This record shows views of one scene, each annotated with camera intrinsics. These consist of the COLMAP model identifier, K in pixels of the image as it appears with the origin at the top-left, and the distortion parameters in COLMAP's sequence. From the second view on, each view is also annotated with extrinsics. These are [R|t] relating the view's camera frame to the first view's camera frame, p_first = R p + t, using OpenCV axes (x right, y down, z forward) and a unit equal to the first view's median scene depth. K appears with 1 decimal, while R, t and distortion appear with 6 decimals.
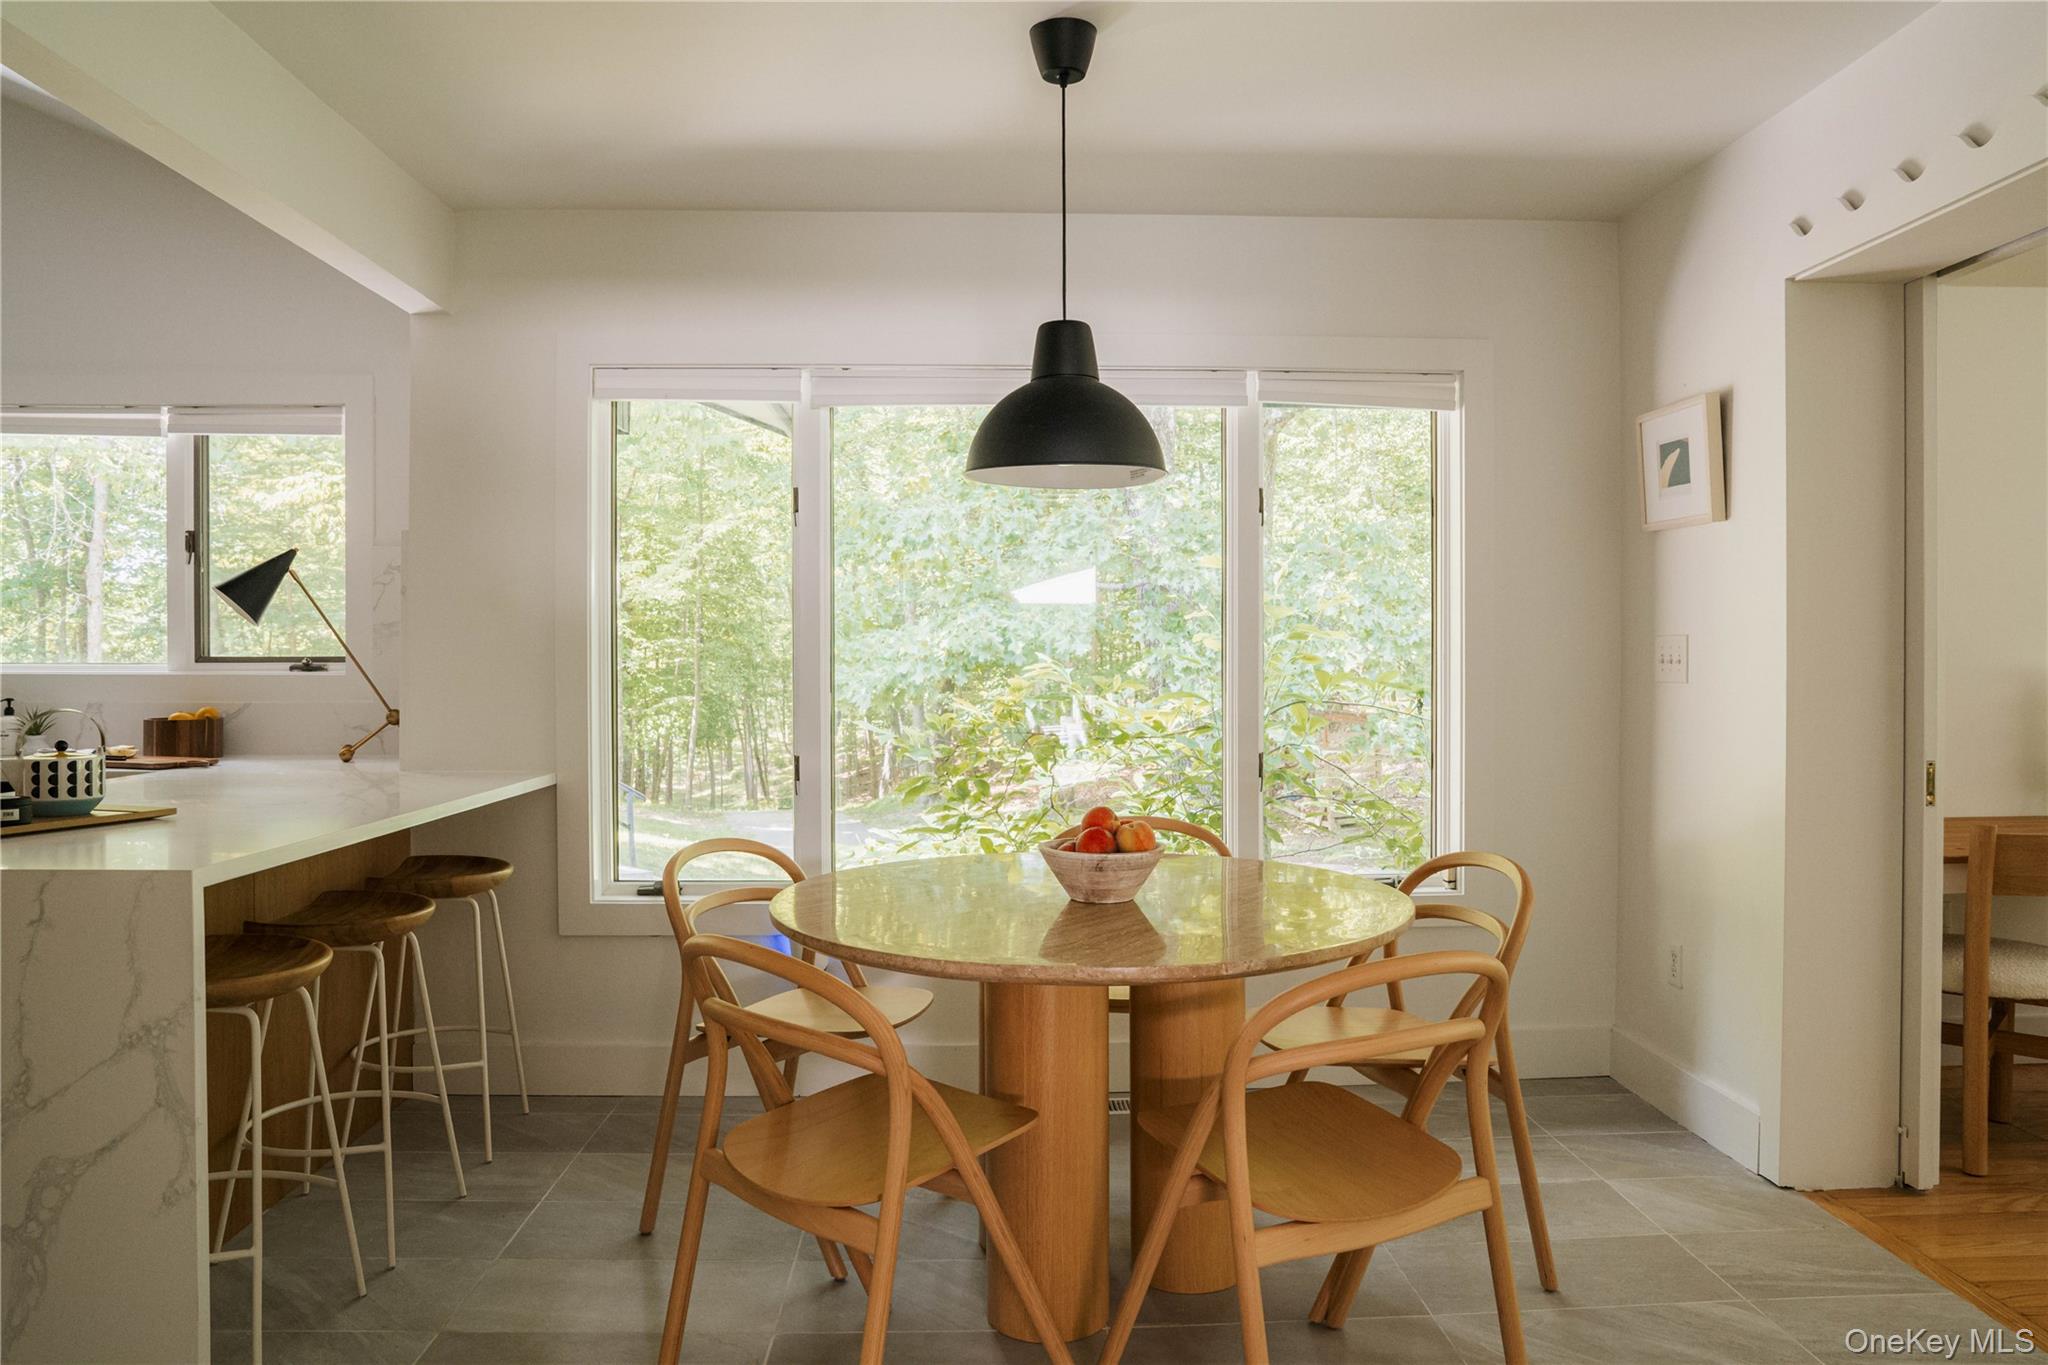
lens RADIAL K [[1418.1, 0, 1024.0], [0, 1418.1, 682.5], [0, 0, 1]] dist [-0.038969, 0.000821]
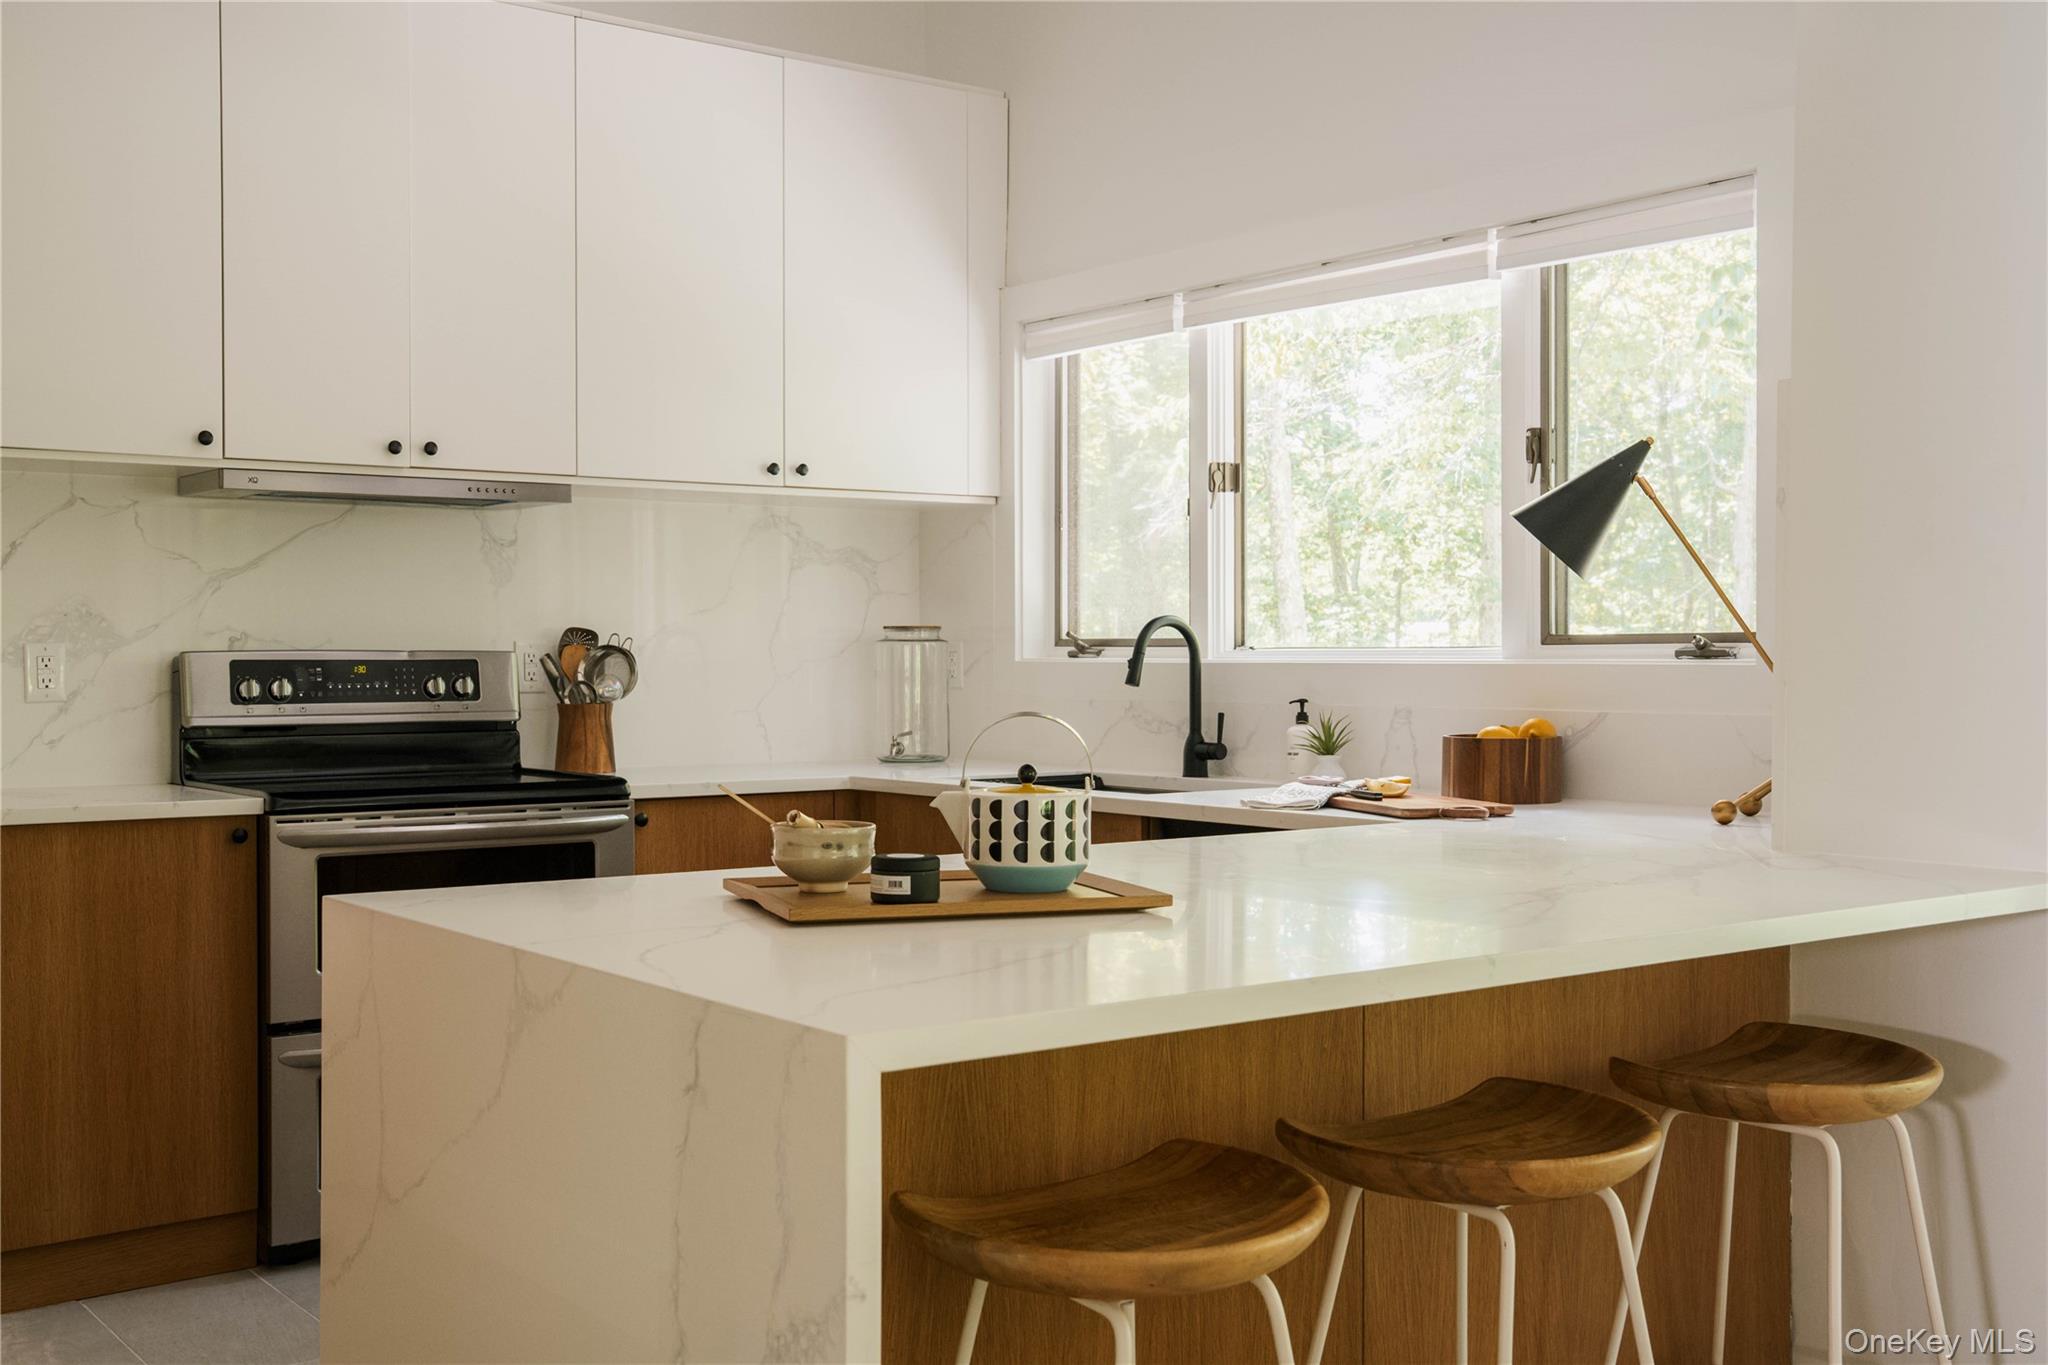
lens RADIAL K [[2118.0, 0, 994.2], [0, 2118.0, 682.5], [0, 0, 1]] dist [0.002303, -0.013328]
pose [[0.571417, 0.007762, -0.820623, 0.026609], [-0.010730, 0.999940, 0.001986, 0.003108], [0.820590, 0.007670, 0.571466, 0.301992]]
